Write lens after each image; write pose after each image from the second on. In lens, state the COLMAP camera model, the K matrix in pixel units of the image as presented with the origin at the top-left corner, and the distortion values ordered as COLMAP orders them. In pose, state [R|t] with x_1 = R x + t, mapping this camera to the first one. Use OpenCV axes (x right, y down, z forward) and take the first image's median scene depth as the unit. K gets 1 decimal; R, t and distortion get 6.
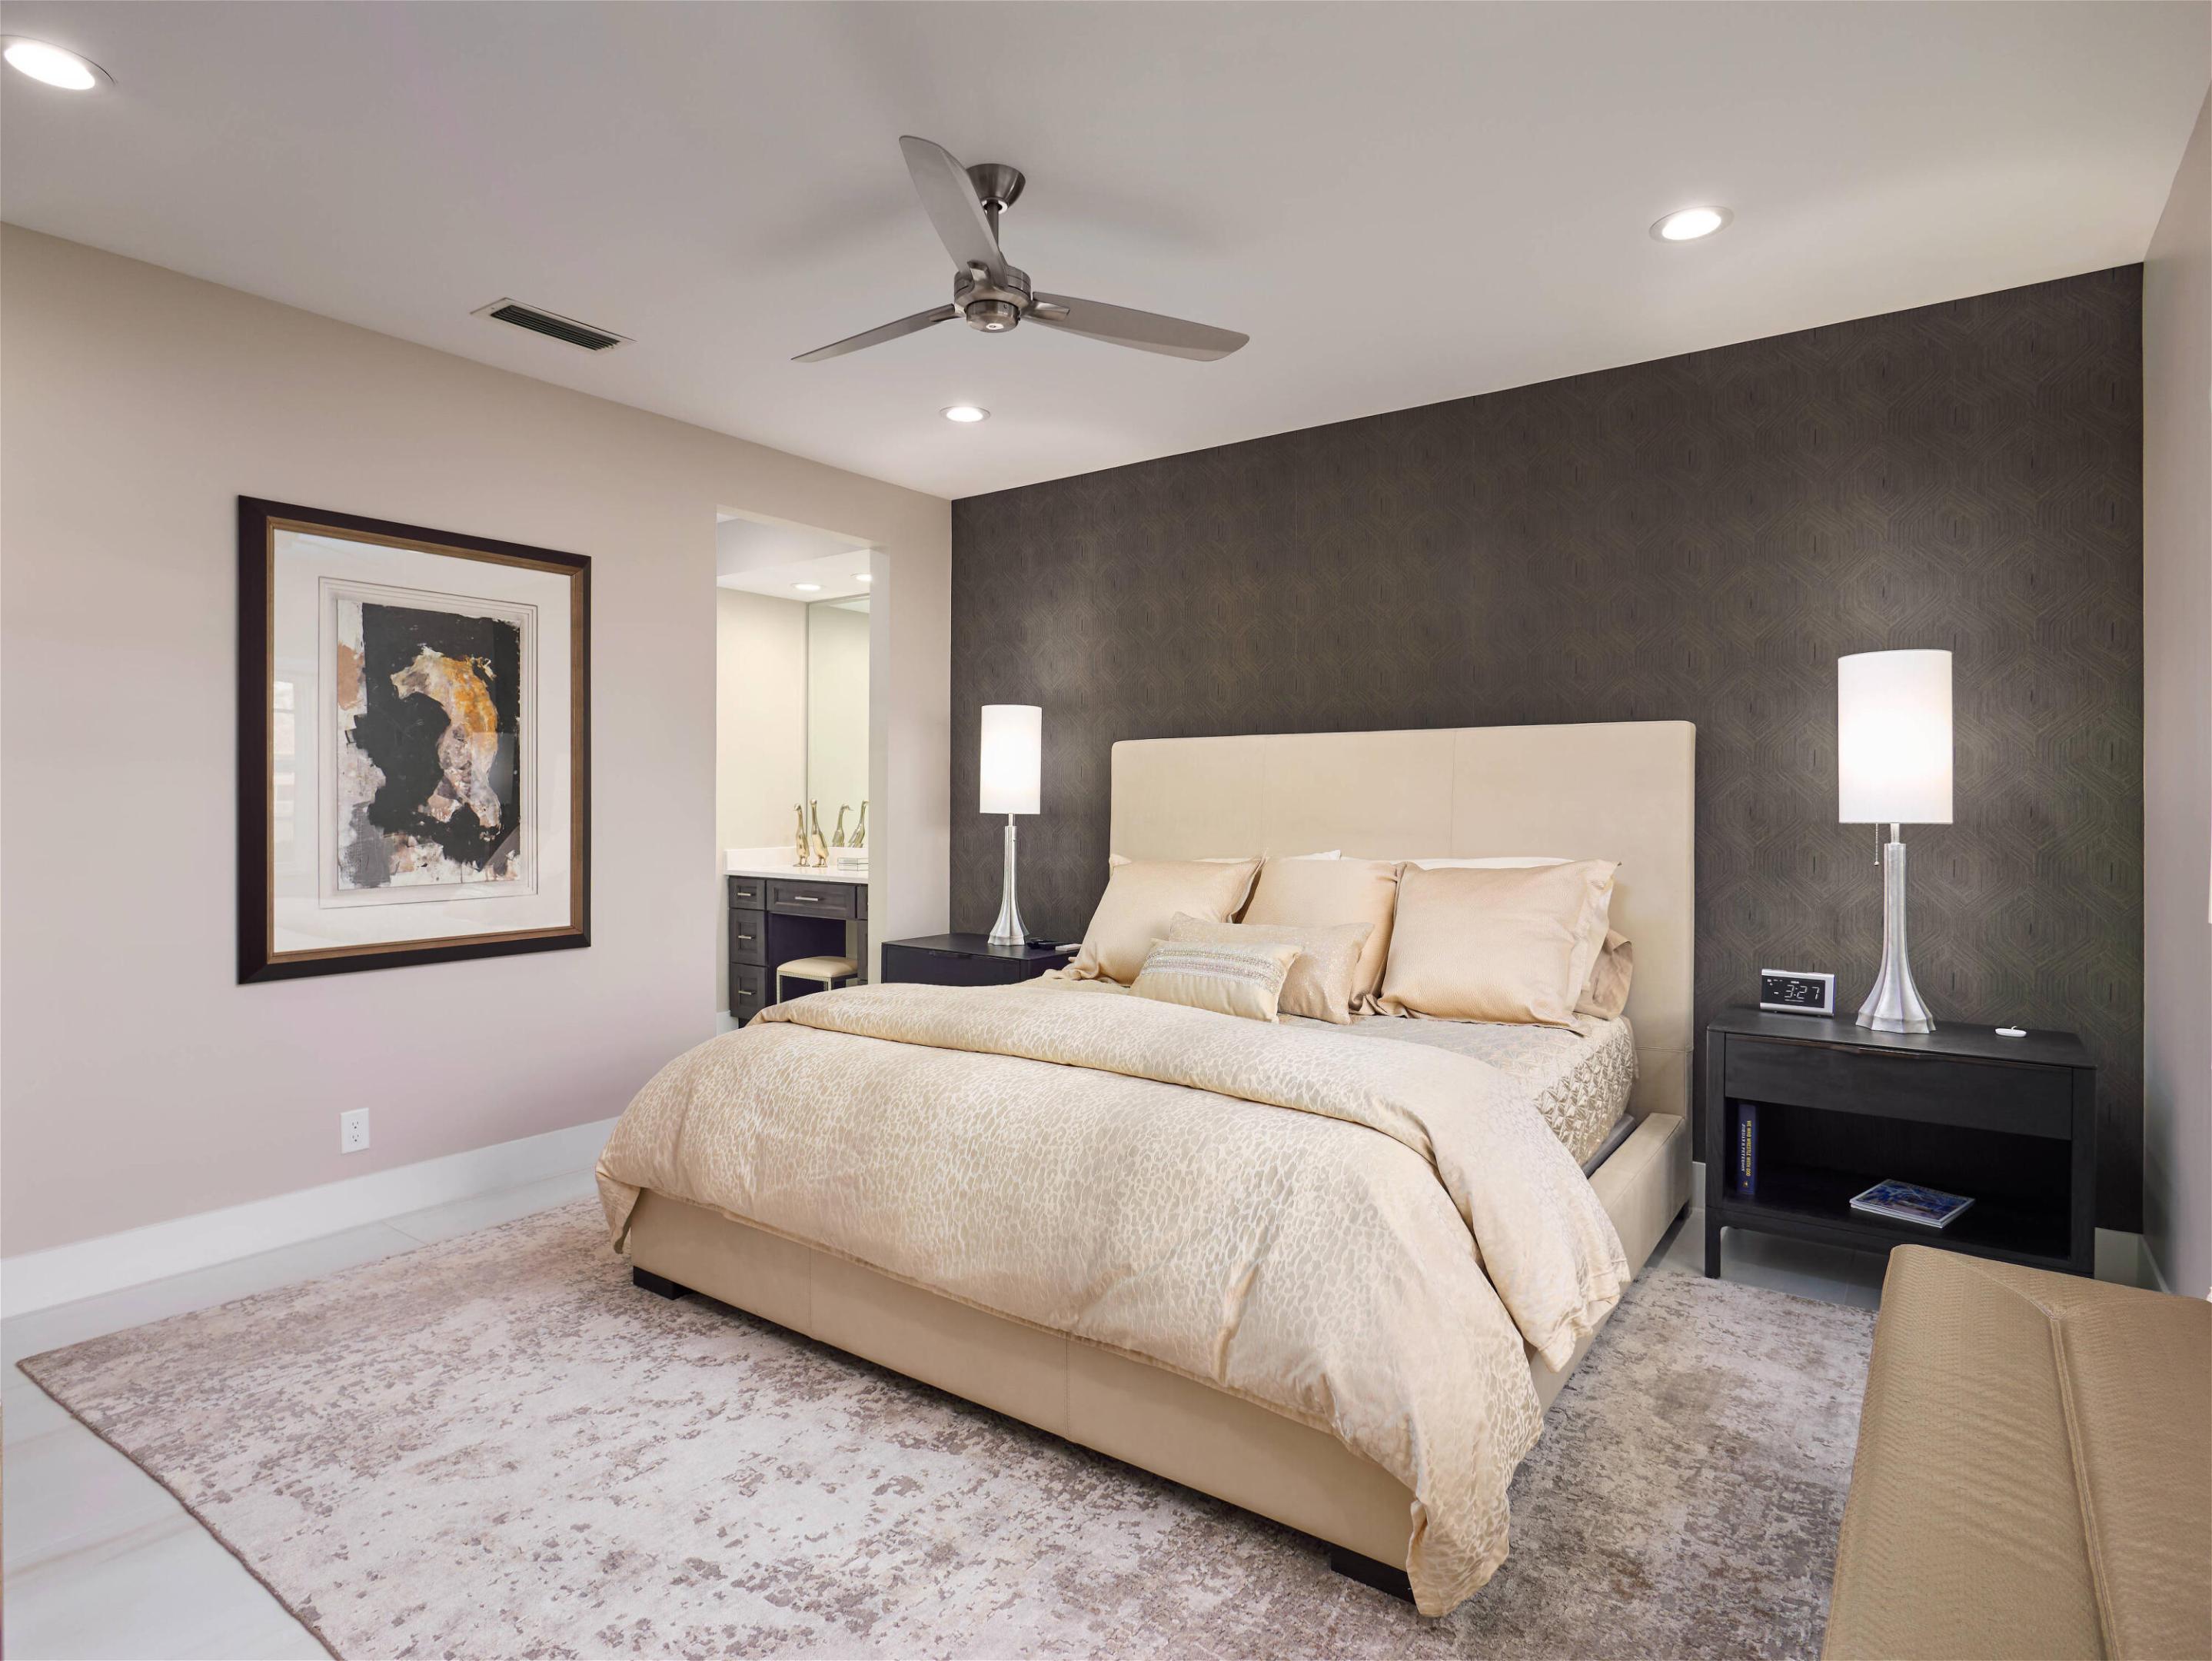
lens RADIAL K [[1127.3, 0, 1097.9], [0, 1127.3, 830.1], [0, 0, 1]] dist [-0.021580, 0.001494]
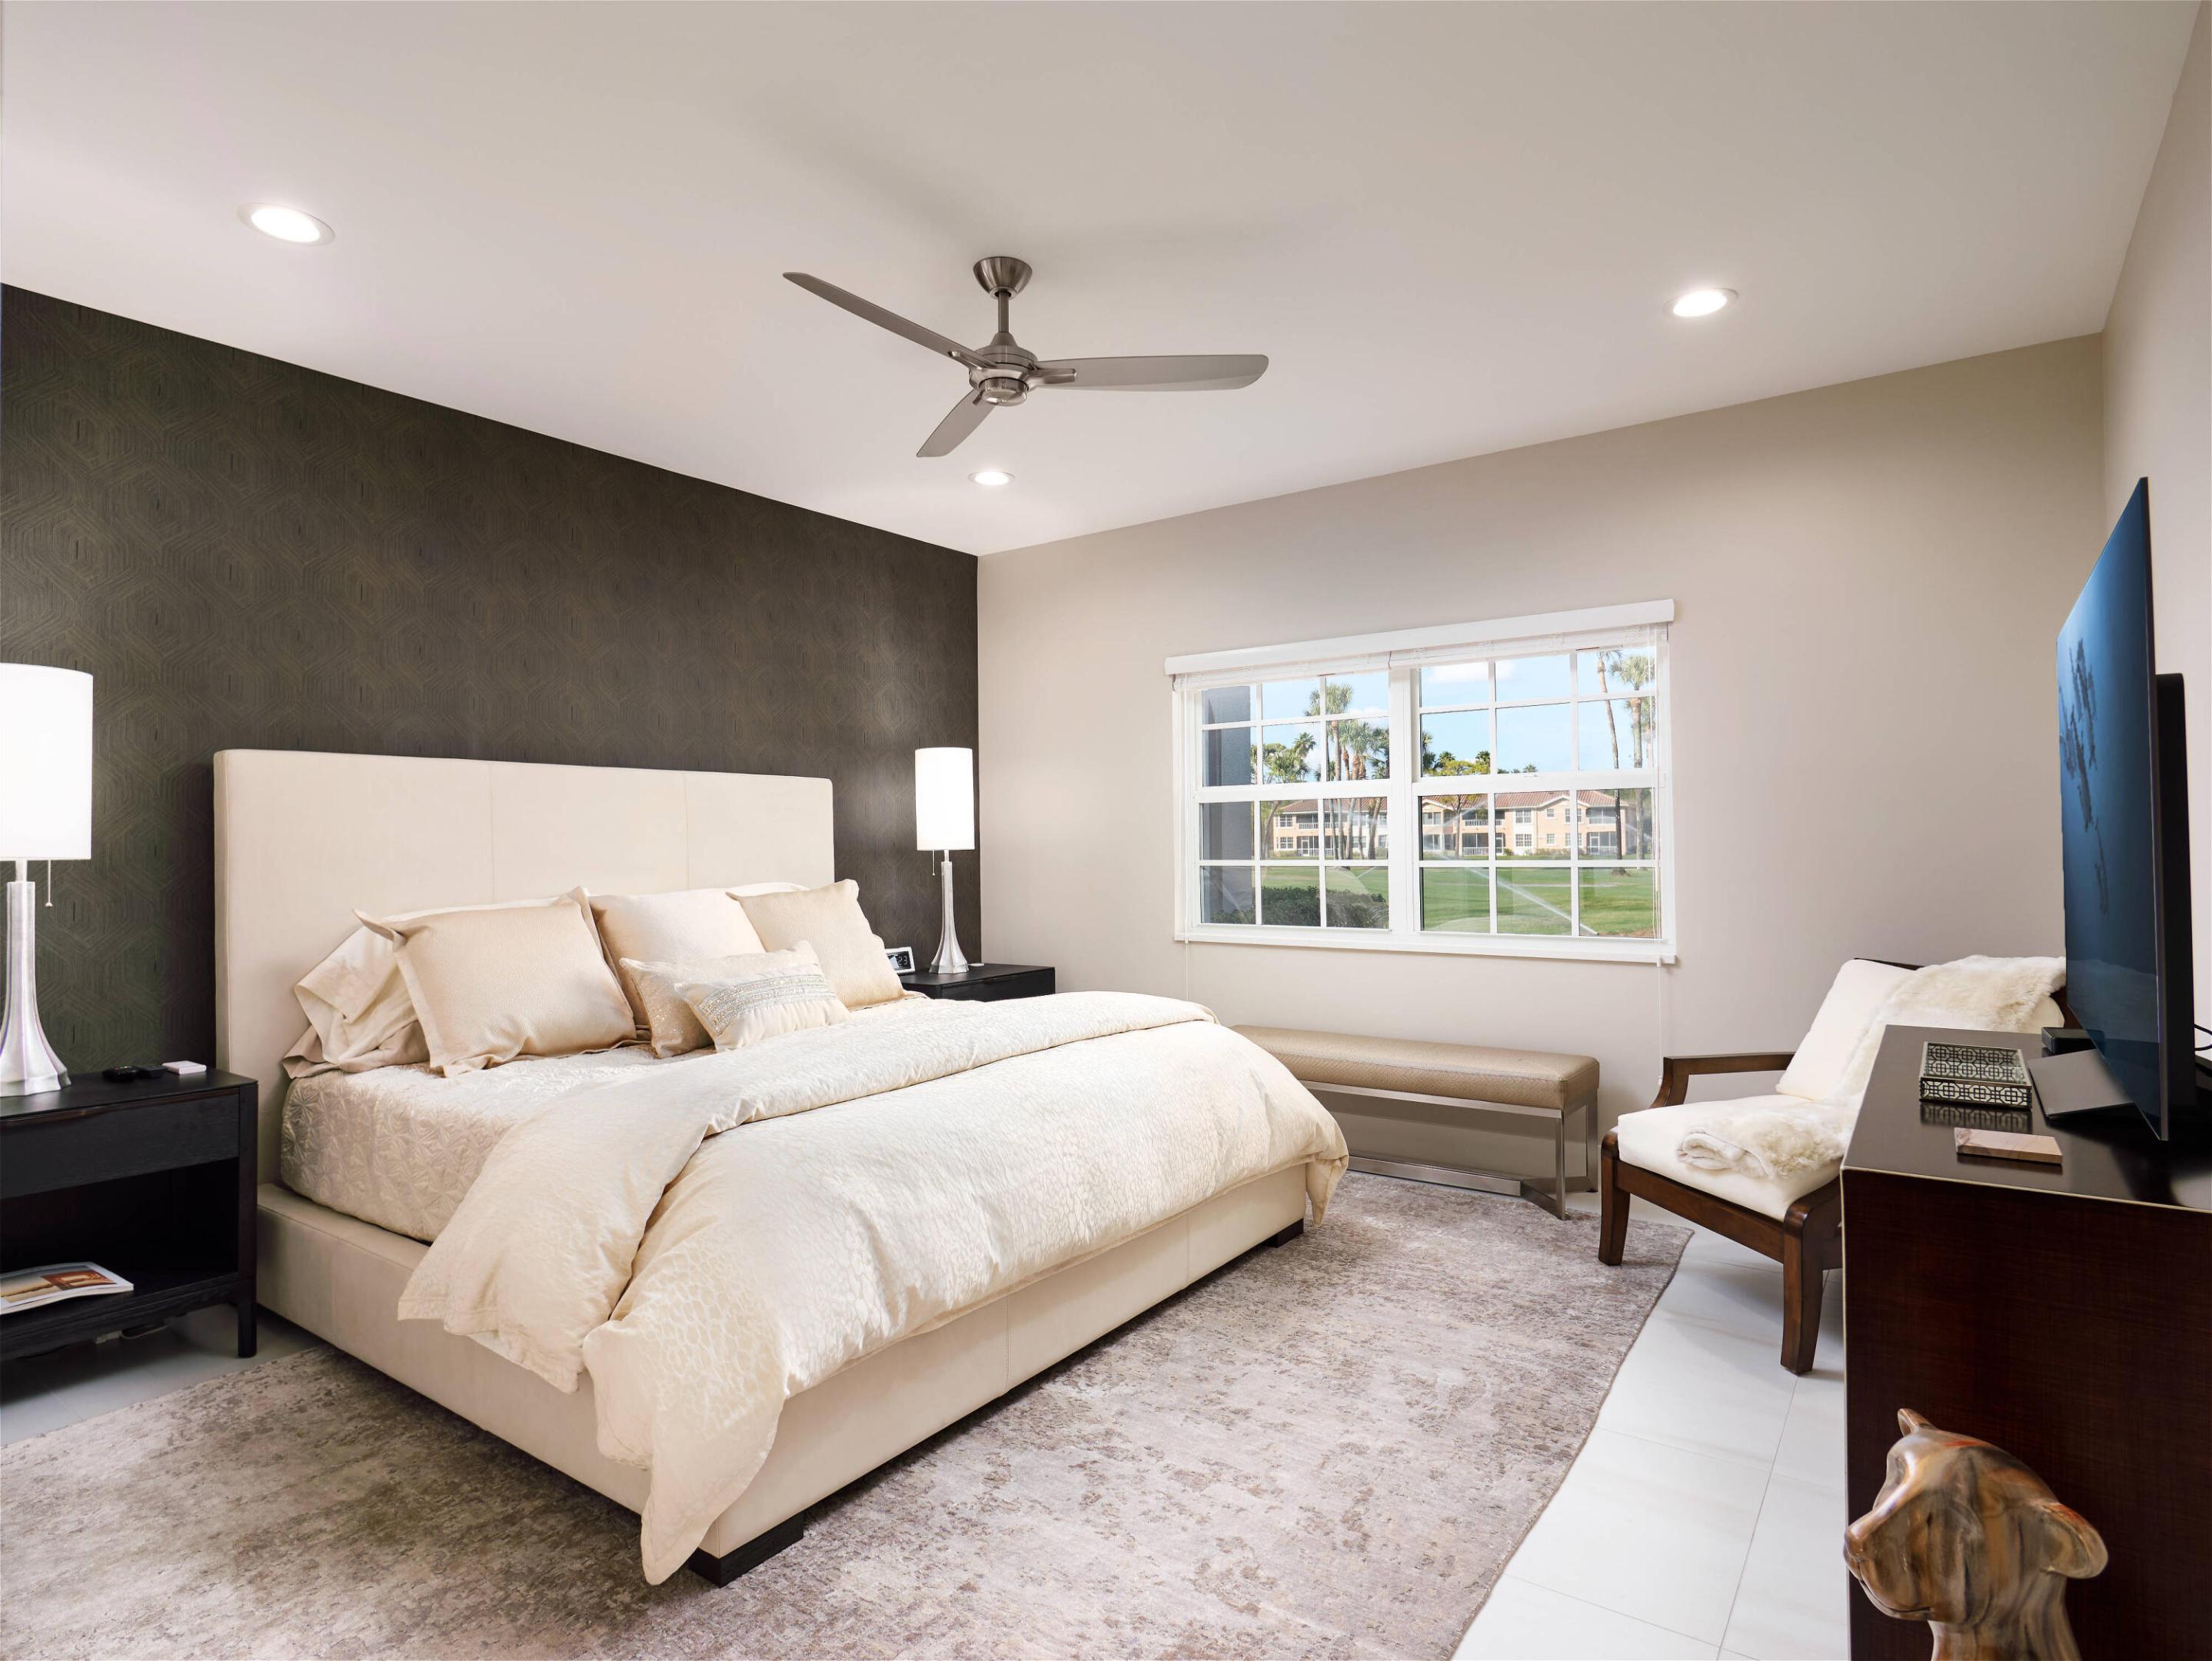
lens RADIAL K [[1127.3, 0, 1106.5], [0, 1127.3, 823.3], [0, 0, 1]] dist [-0.021580, 0.001494]
pose [[0.042318, 0.011691, 0.999036, -0.945524], [0.025350, 0.999597, -0.012772, -0.018206], [-0.998783, 0.025866, 0.042005, 0.665396]]
